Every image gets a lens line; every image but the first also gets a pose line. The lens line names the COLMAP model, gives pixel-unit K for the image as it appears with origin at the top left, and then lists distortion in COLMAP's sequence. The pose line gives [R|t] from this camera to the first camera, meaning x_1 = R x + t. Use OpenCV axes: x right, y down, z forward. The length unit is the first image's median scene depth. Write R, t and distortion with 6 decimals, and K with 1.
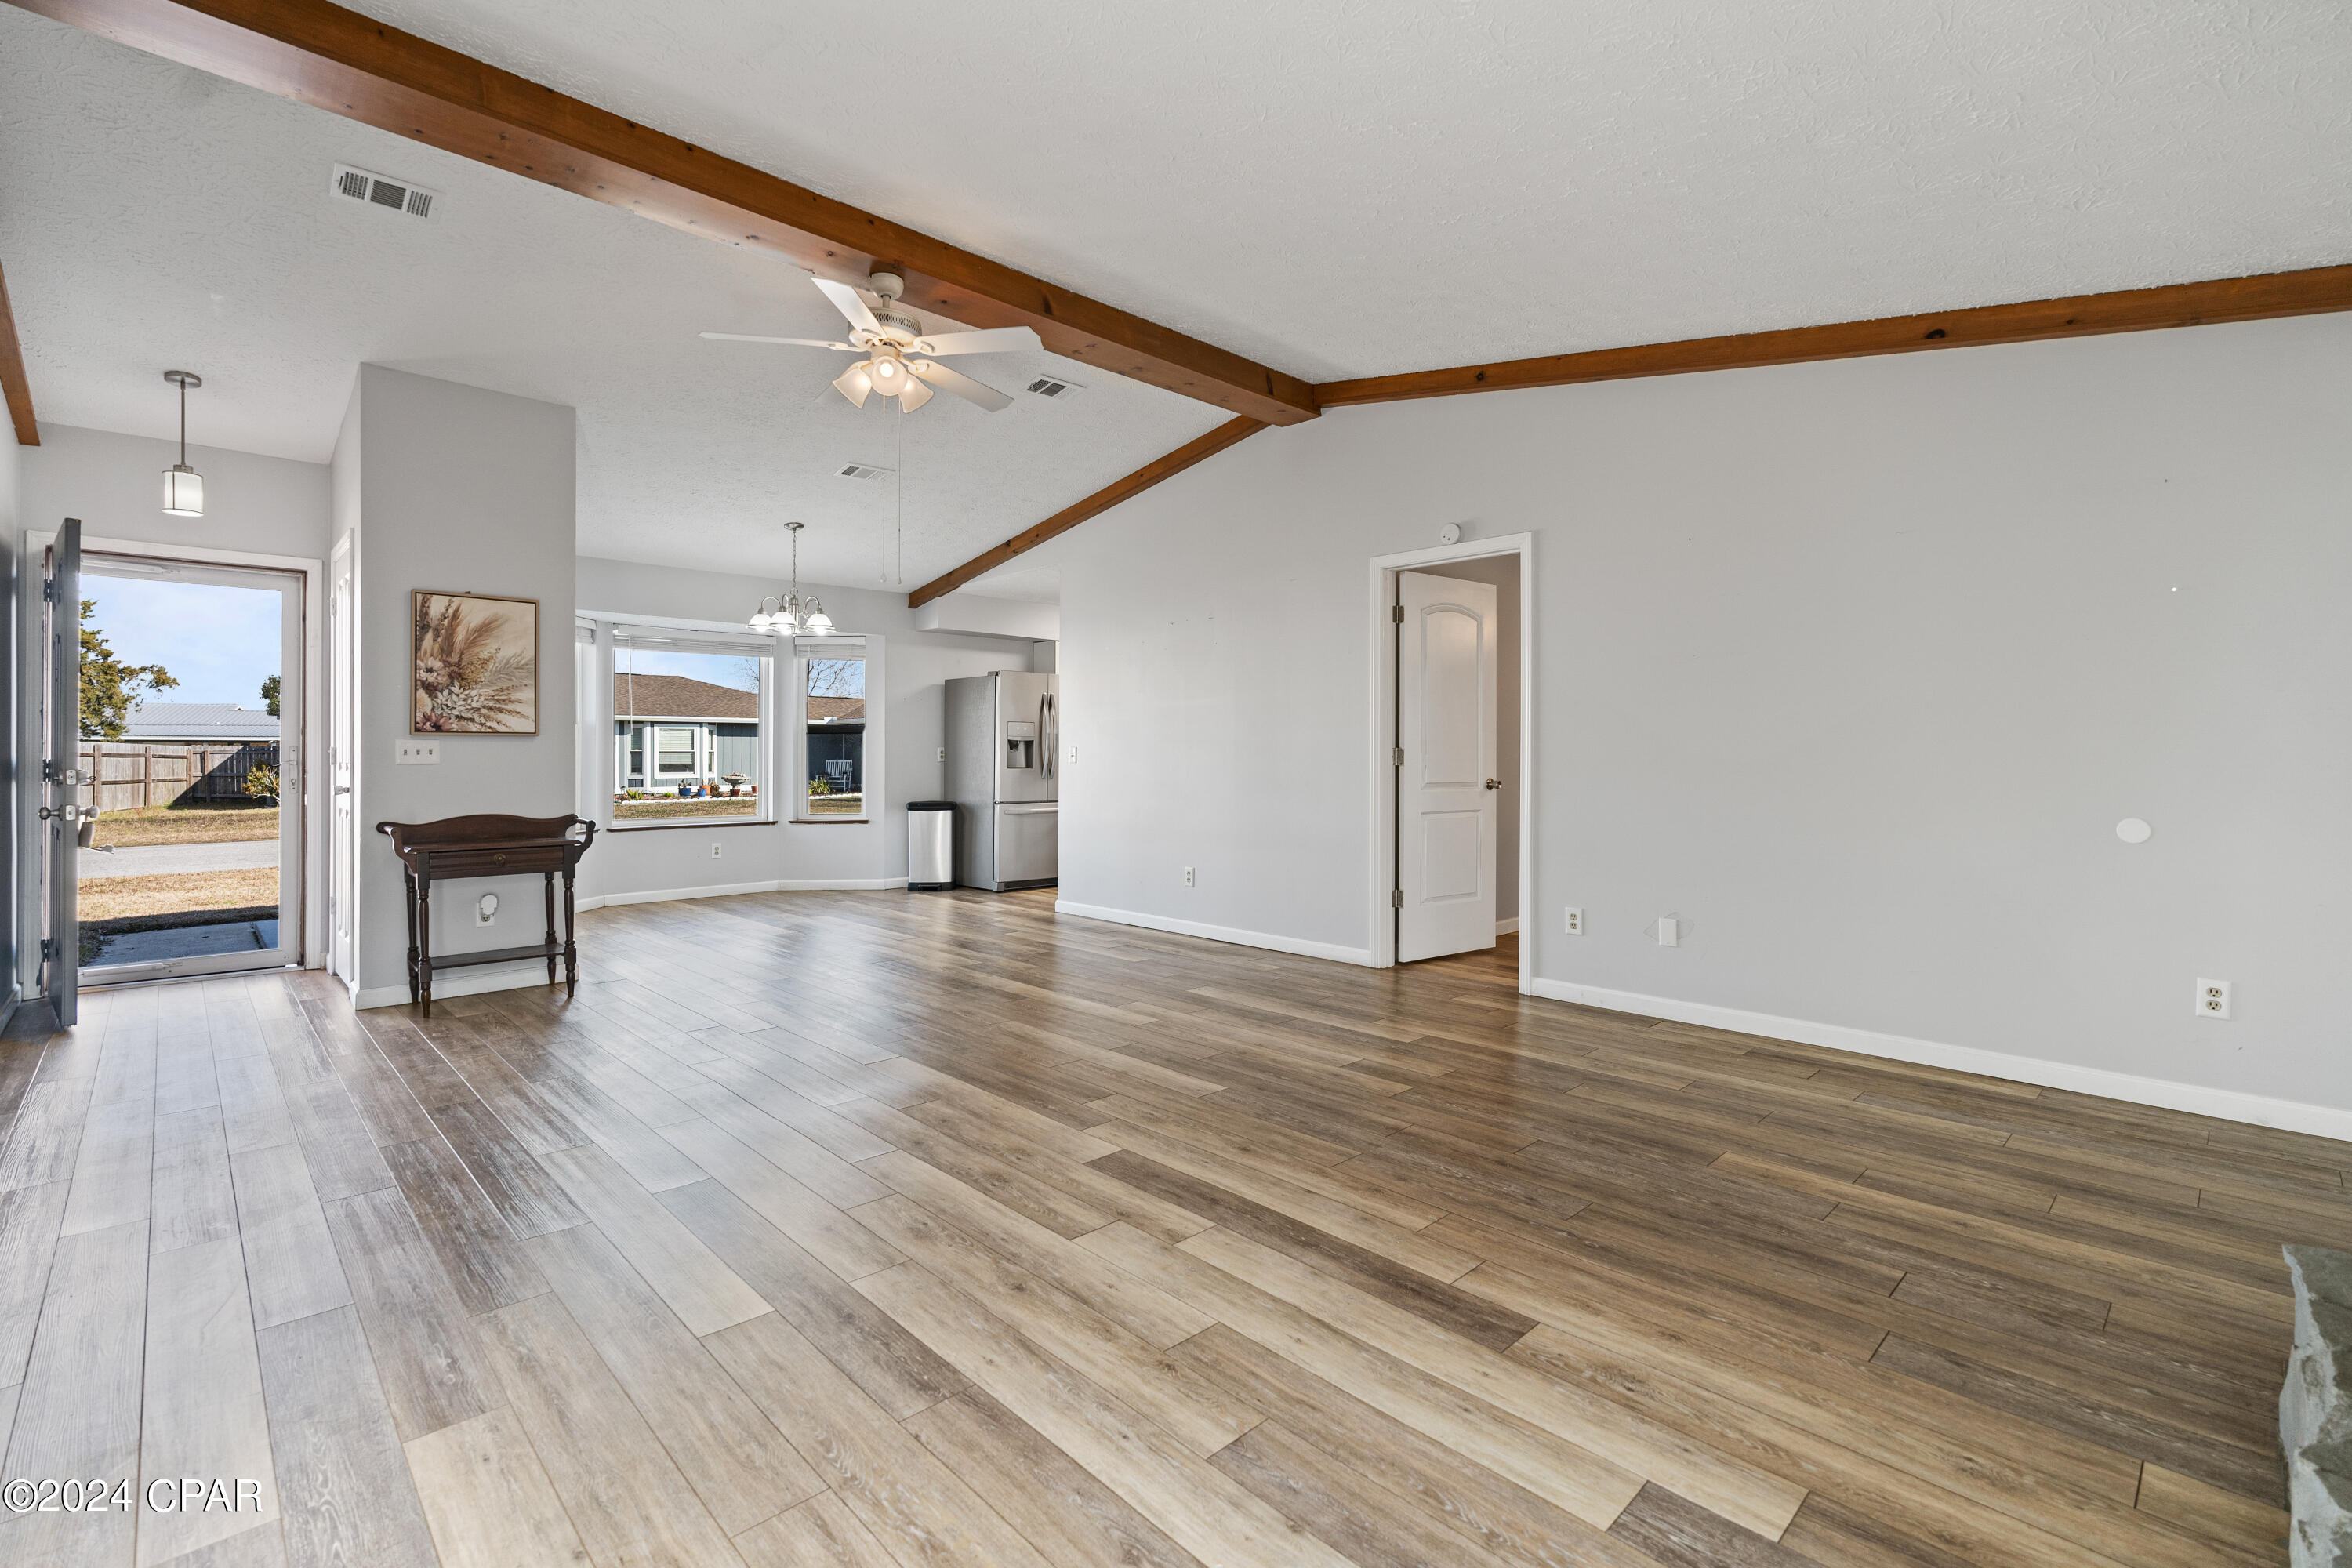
lens RADIAL K [[1041.4, 0, 1182.8], [0, 1041.4, 767.8], [0, 0, 1]] dist [-0.003719, -0.000154]
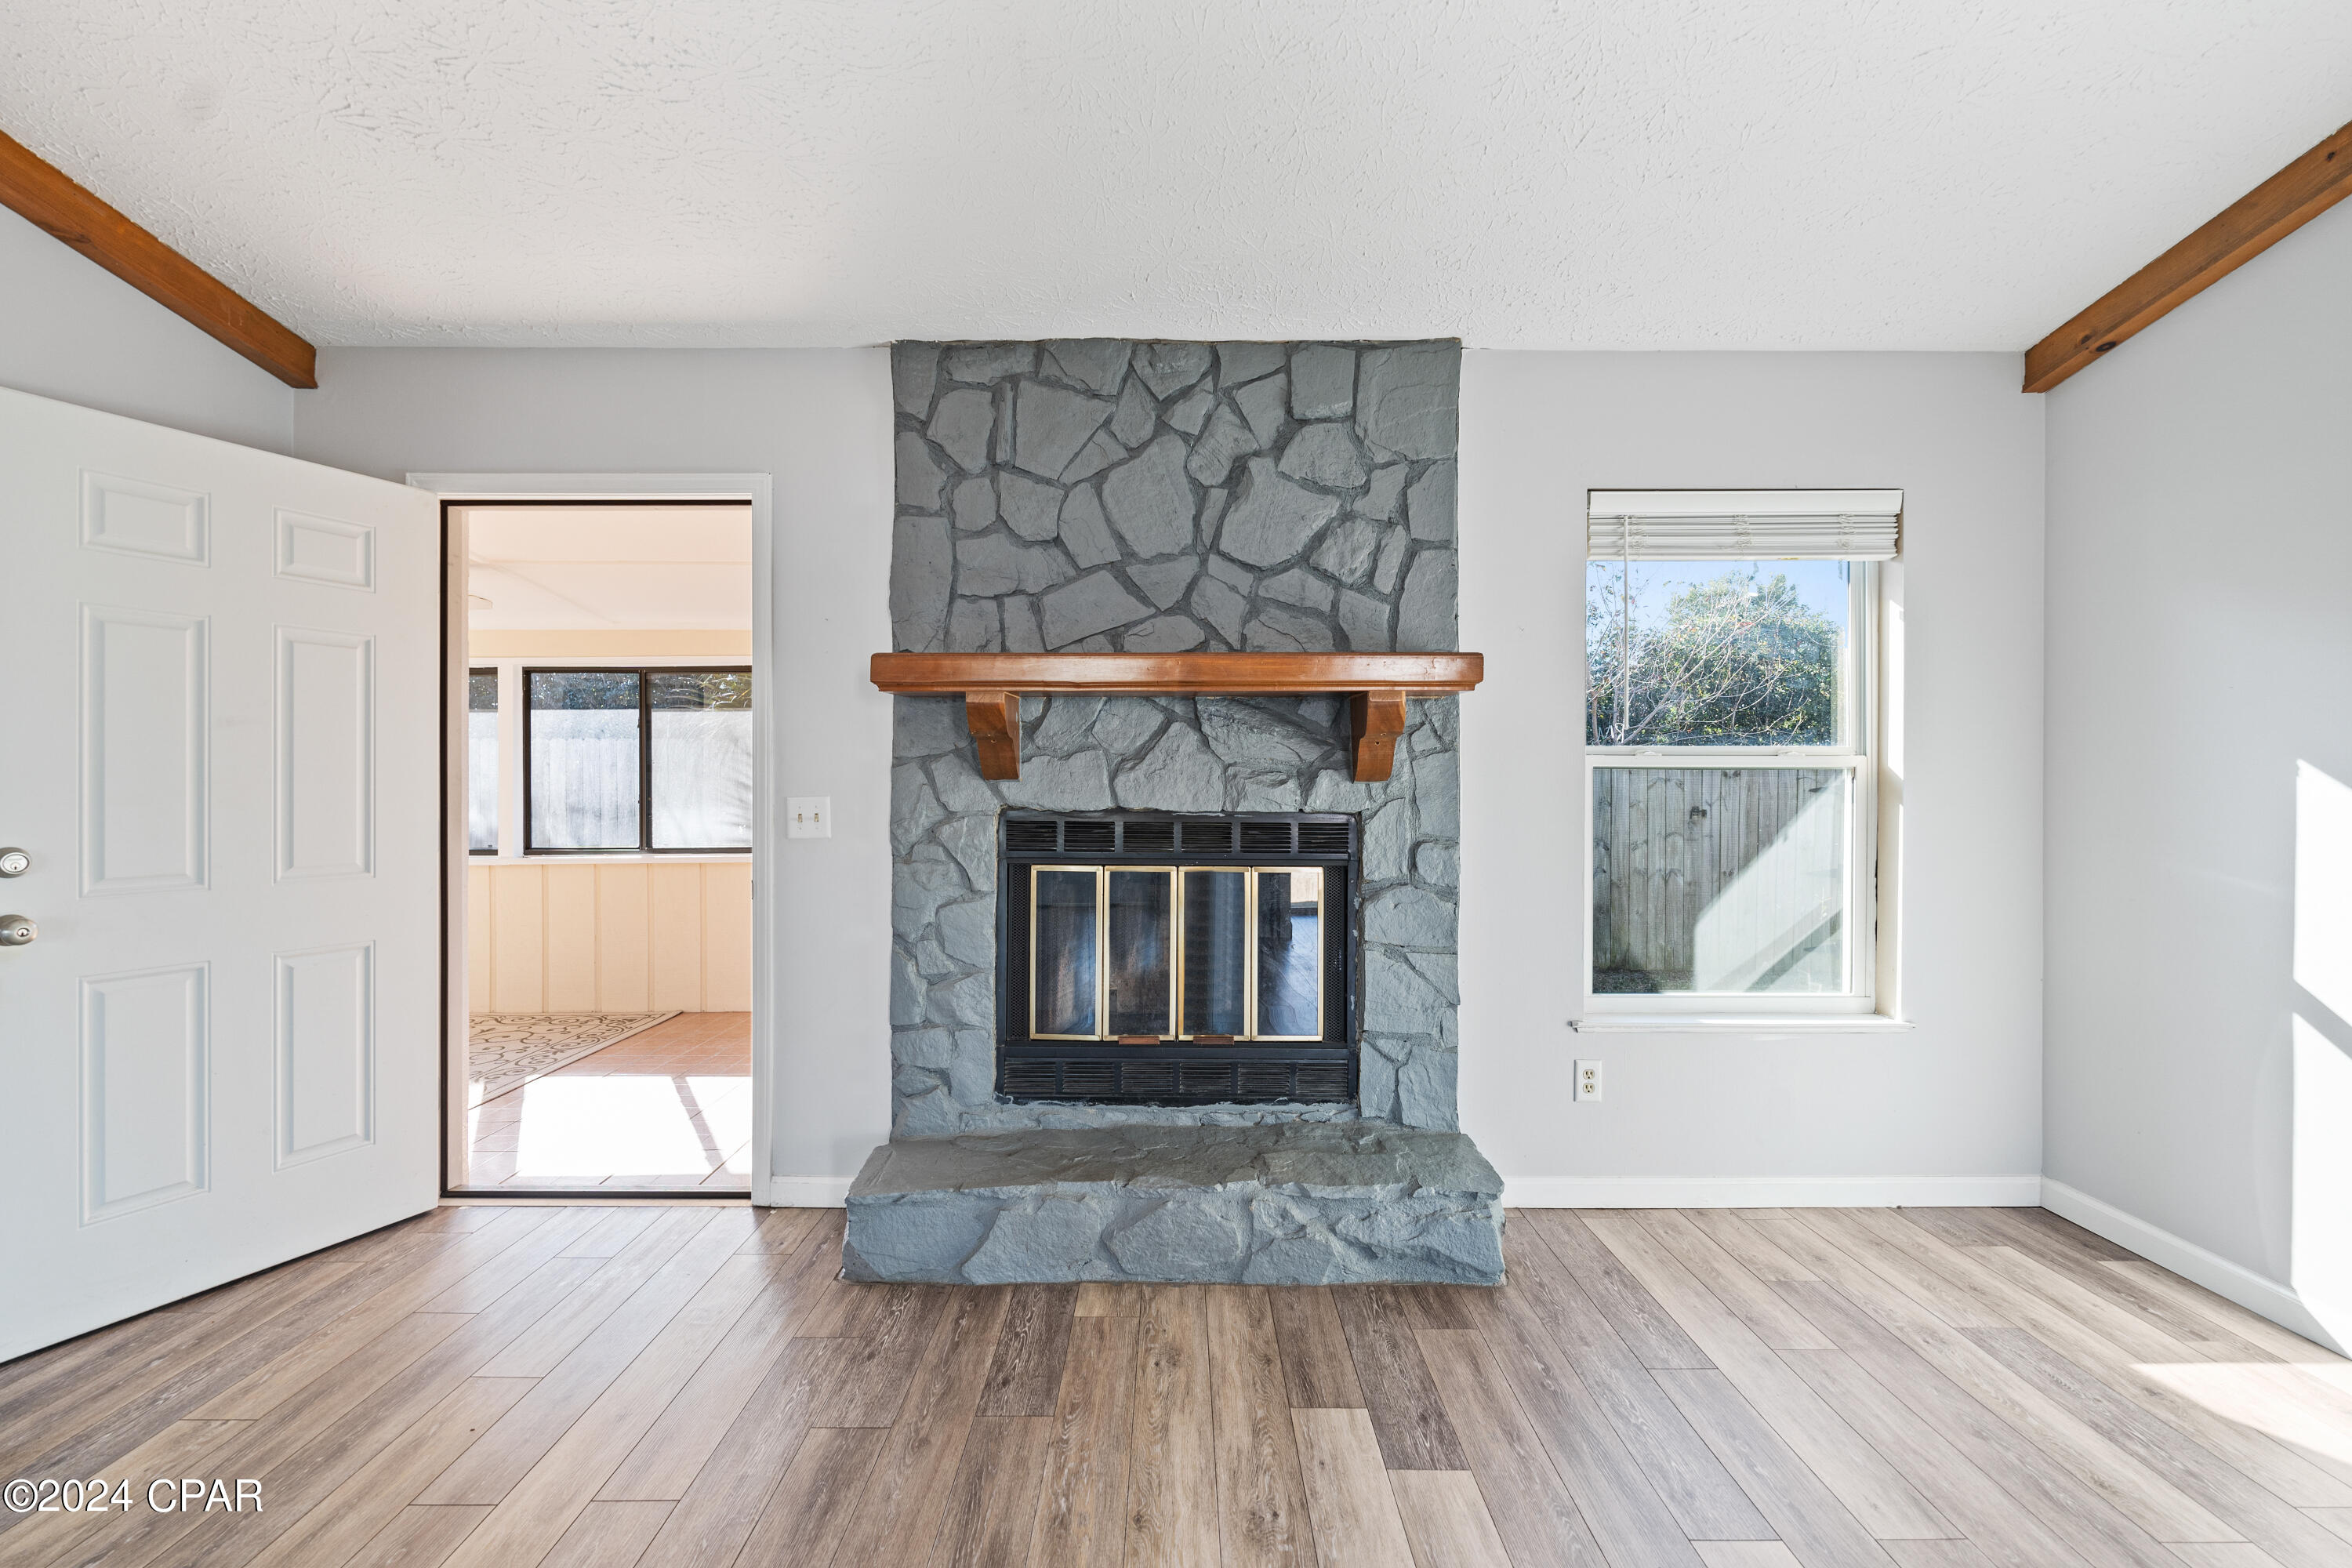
lens RADIAL K [[1041.4, 0, 1184.0], [0, 1041.4, 792.0], [0, 0, 1]] dist [-0.003719, -0.000154]
pose [[-0.730247, -0.001922, 0.683180, -0.157507], [0.005705, 0.999944, 0.008911, -0.065243], [-0.683159, 0.010405, -0.730195, 1.859912]]
